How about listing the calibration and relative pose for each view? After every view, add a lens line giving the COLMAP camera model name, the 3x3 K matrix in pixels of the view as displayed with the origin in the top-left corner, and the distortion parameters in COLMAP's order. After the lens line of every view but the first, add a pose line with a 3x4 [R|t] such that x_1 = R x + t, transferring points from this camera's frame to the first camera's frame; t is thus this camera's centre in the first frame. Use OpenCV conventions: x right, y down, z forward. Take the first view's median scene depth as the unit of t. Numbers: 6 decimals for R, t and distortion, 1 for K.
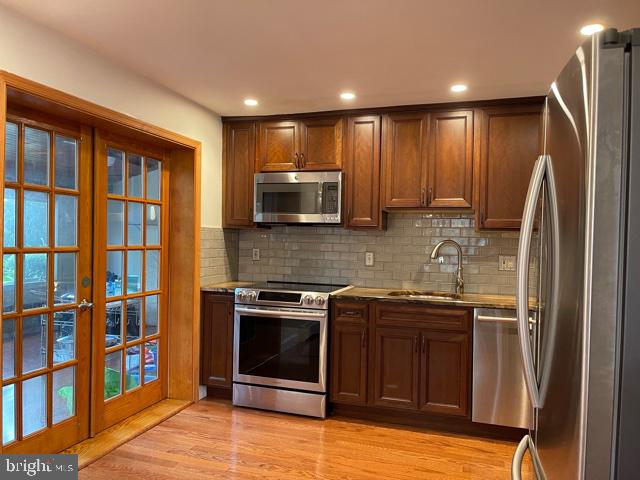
lens RADIAL K [[486.2, 0, 320.0], [0, 486.2, 240.0], [0, 0, 1]] dist [0.084277, -0.122361]
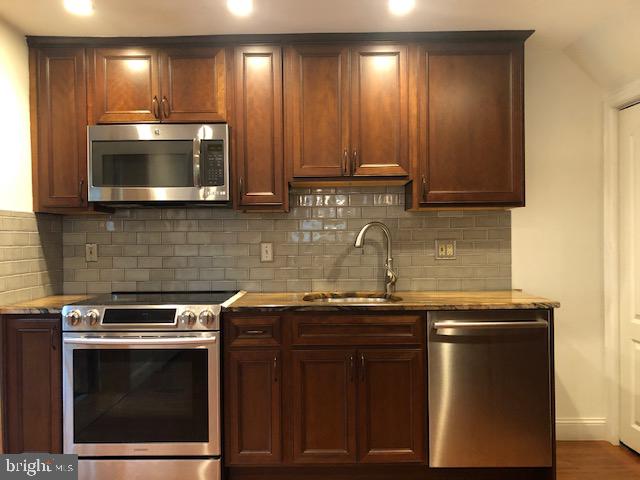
lens RADIAL K [[521.5, 0, 309.1], [0, 521.5, 241.7], [0, 0, 1]] dist [0.017234, -0.000593]
pose [[0.955051, -0.032119, 0.294695, -0.068022], [0.029774, 0.999479, 0.012440, 0.017638], [-0.294941, -0.003106, 0.955510, 0.274130]]
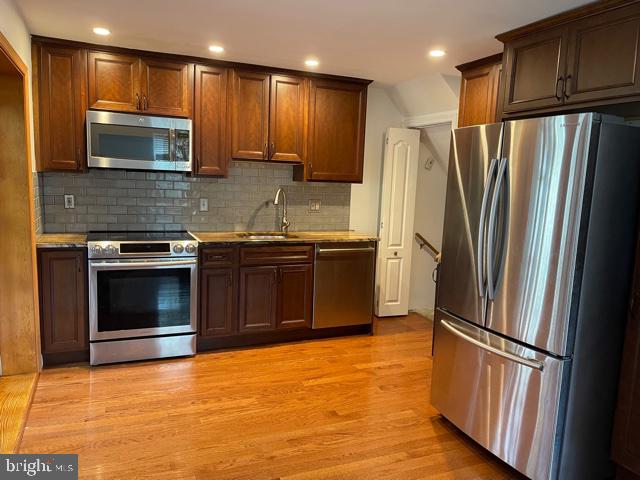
lens RADIAL K [[486.2, 0, 320.0], [0, 486.2, 240.0], [0, 0, 1]] dist [0.084277, -0.122361]
pose [[0.752744, -0.073159, 0.654235, -0.445629], [-0.022780, 0.990316, 0.136951, -0.039859], [-0.657919, -0.117993, 0.743788, 0.039868]]
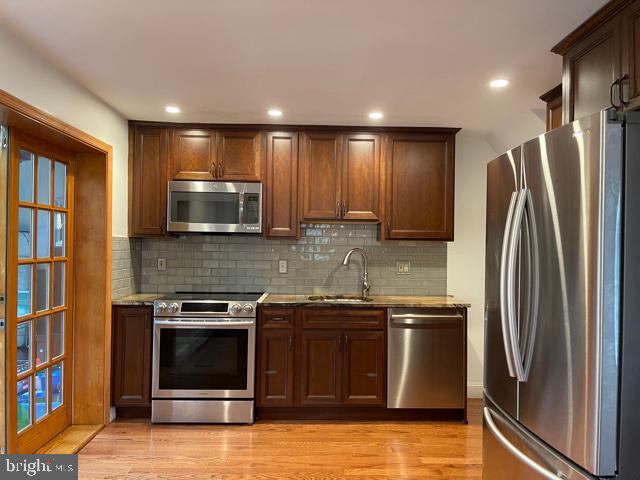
lens RADIAL K [[486.2, 0, 320.0], [0, 486.2, 240.0], [0, 0, 1]] dist [0.084277, -0.122361]
pose [[0.941827, -0.002820, 0.336085, -0.190596], [0.005638, 0.999957, -0.007410, -0.011411], [-0.336050, 0.008873, 0.941802, -0.018554]]
